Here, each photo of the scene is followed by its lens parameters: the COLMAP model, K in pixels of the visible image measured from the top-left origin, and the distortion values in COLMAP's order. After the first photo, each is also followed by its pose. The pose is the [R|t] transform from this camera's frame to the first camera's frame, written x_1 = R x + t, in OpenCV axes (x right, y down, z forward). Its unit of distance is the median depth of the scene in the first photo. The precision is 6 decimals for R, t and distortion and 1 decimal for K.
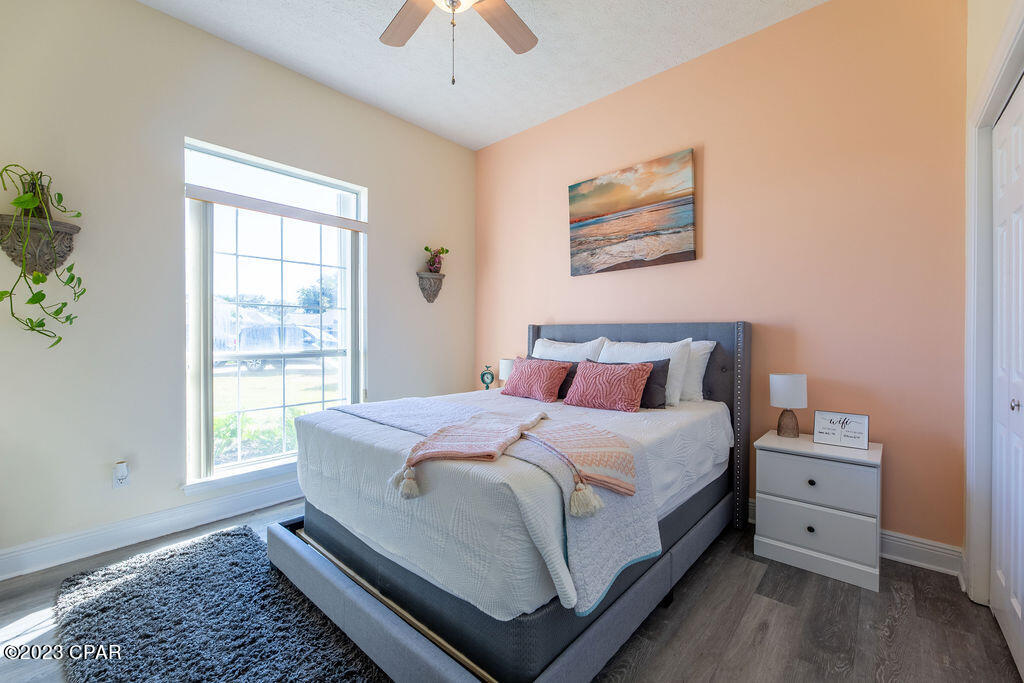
lens RADIAL K [[417.8, 0, 512.0], [0, 417.8, 341.5], [0, 0, 1]] dist [-0.000325, 0.000136]
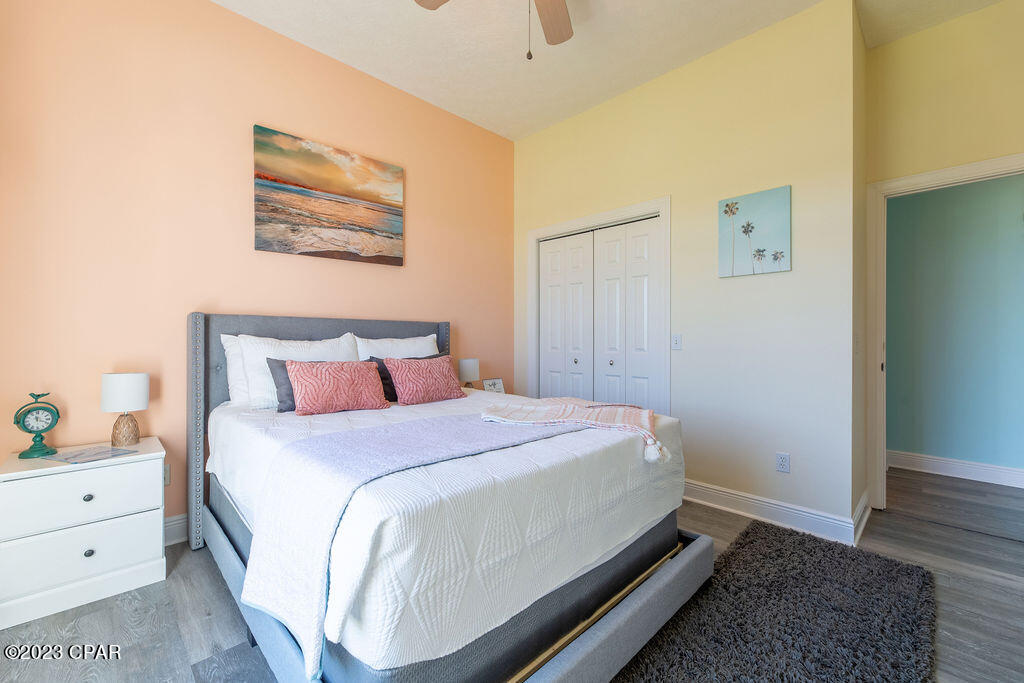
lens RADIAL K [[417.8, 0, 512.0], [0, 417.8, 341.5], [0, 0, 1]] dist [-0.000325, 0.000136]
pose [[0.071387, -0.011242, 0.997385, -0.611624], [0.011376, 0.999881, 0.010456, 0.001880], [-0.997384, 0.010599, 0.071506, 0.554500]]
